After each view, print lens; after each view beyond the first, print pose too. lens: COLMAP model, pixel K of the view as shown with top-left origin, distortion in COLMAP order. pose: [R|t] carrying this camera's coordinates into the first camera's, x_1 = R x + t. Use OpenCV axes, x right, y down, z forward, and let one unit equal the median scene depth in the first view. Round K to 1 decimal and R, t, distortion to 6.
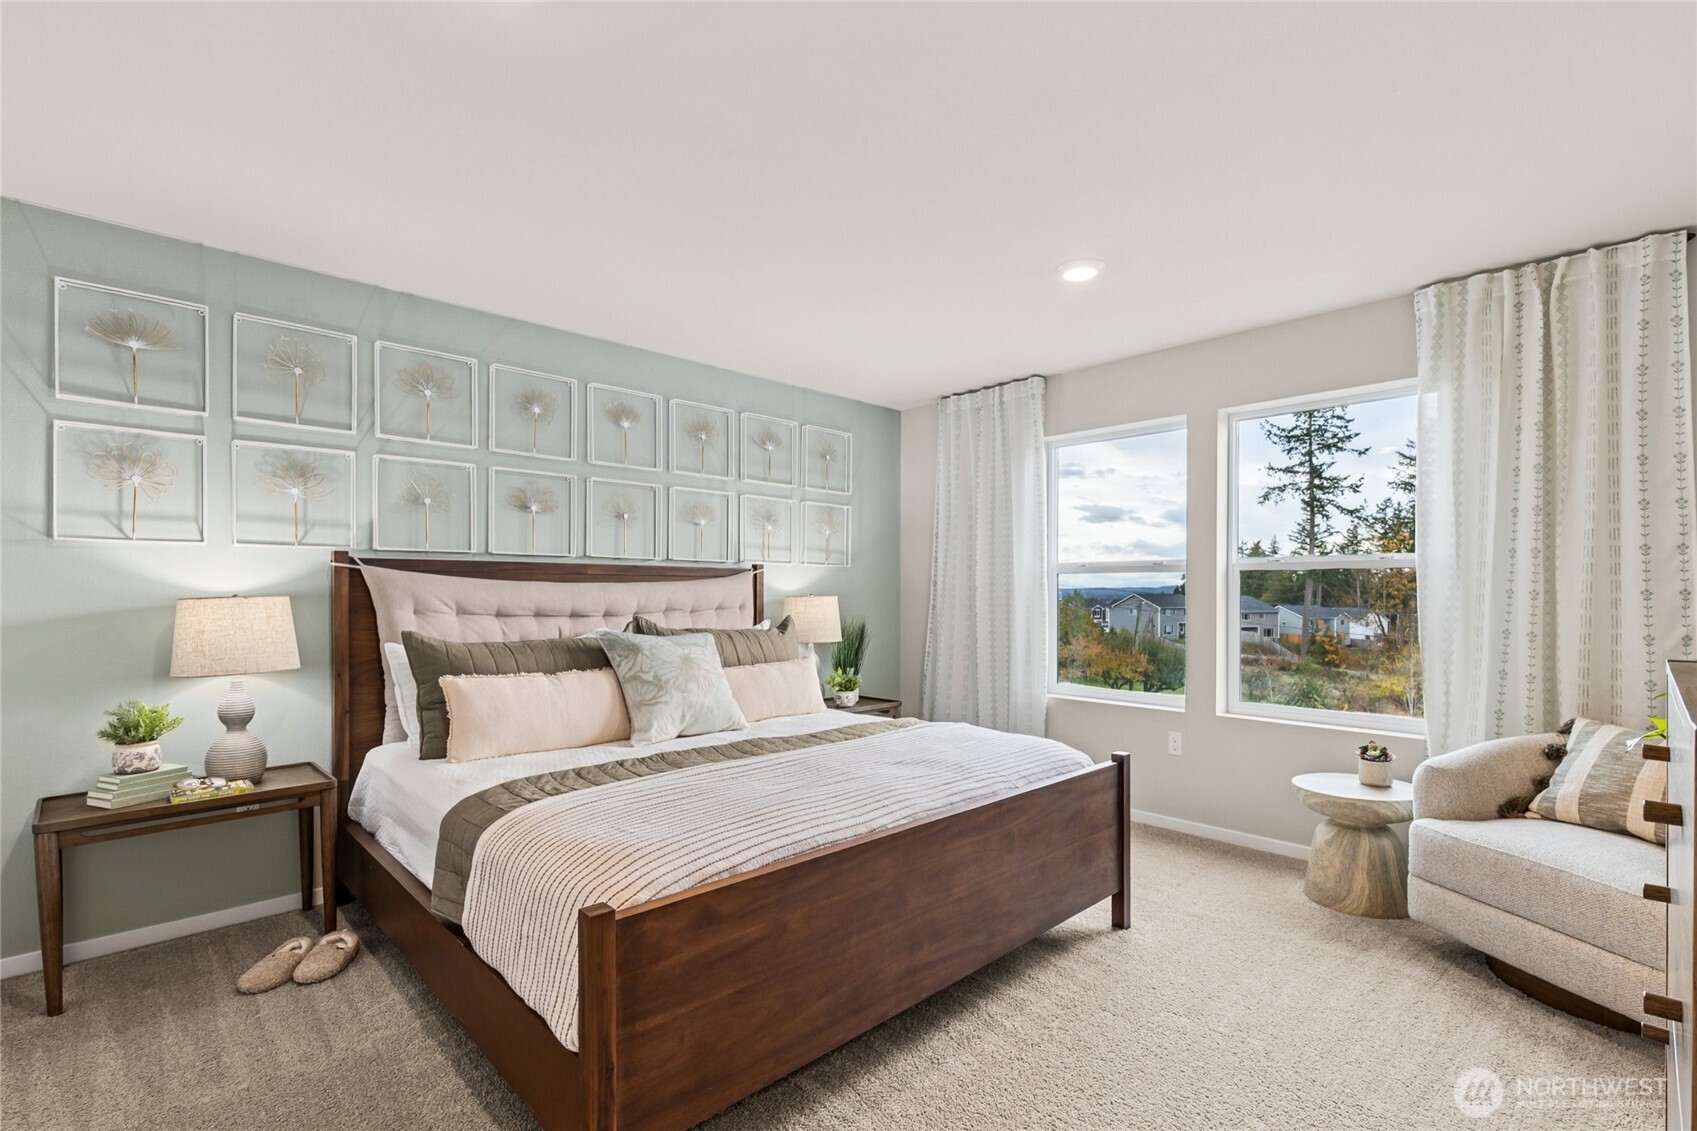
lens RADIAL K [[778.5, 0, 858.7], [0, 778.5, 576.2], [0, 0, 1]] dist [0.006579, -0.003182]
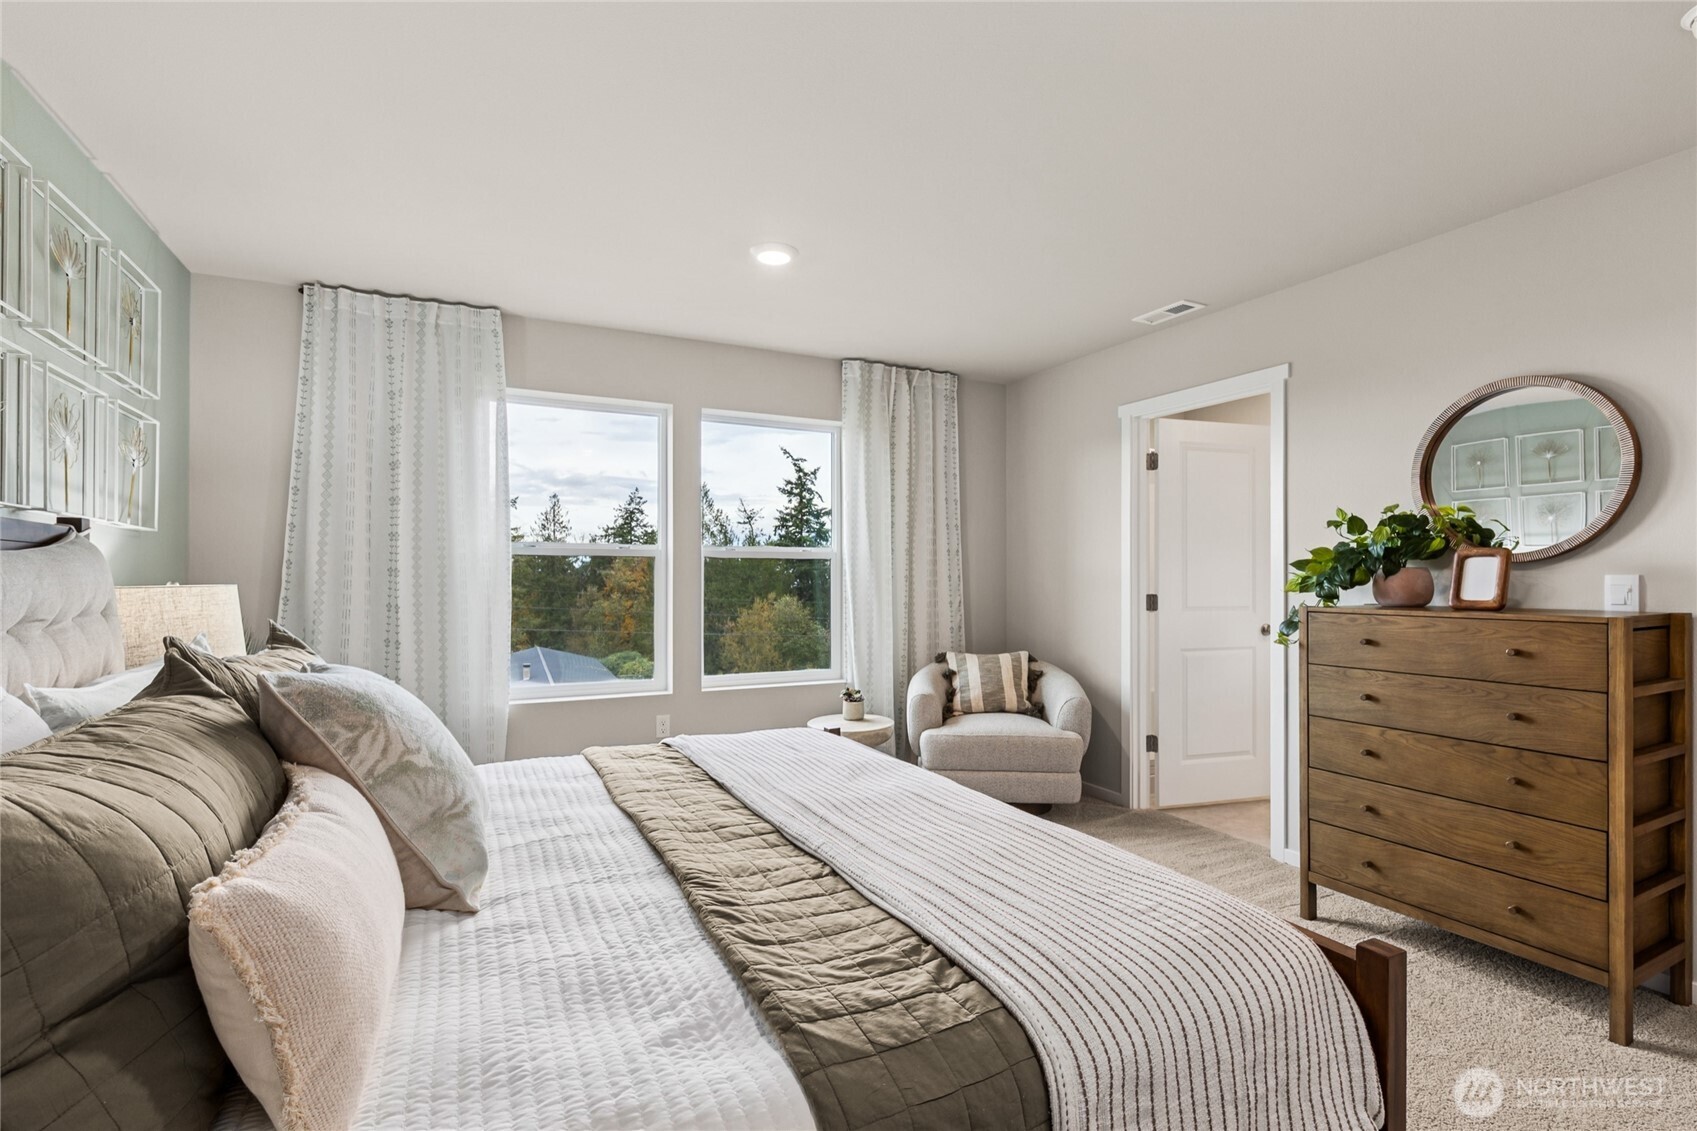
lens RADIAL K [[778.5, 0, 856.4], [0, 778.5, 568.7], [0, 0, 1]] dist [0.006579, -0.003182]
pose [[0.300172, 0.007983, 0.953852, -0.549610], [-0.019836, 0.999801, -0.002125, 0.007265], [-0.953679, -0.018282, 0.300271, 0.517100]]
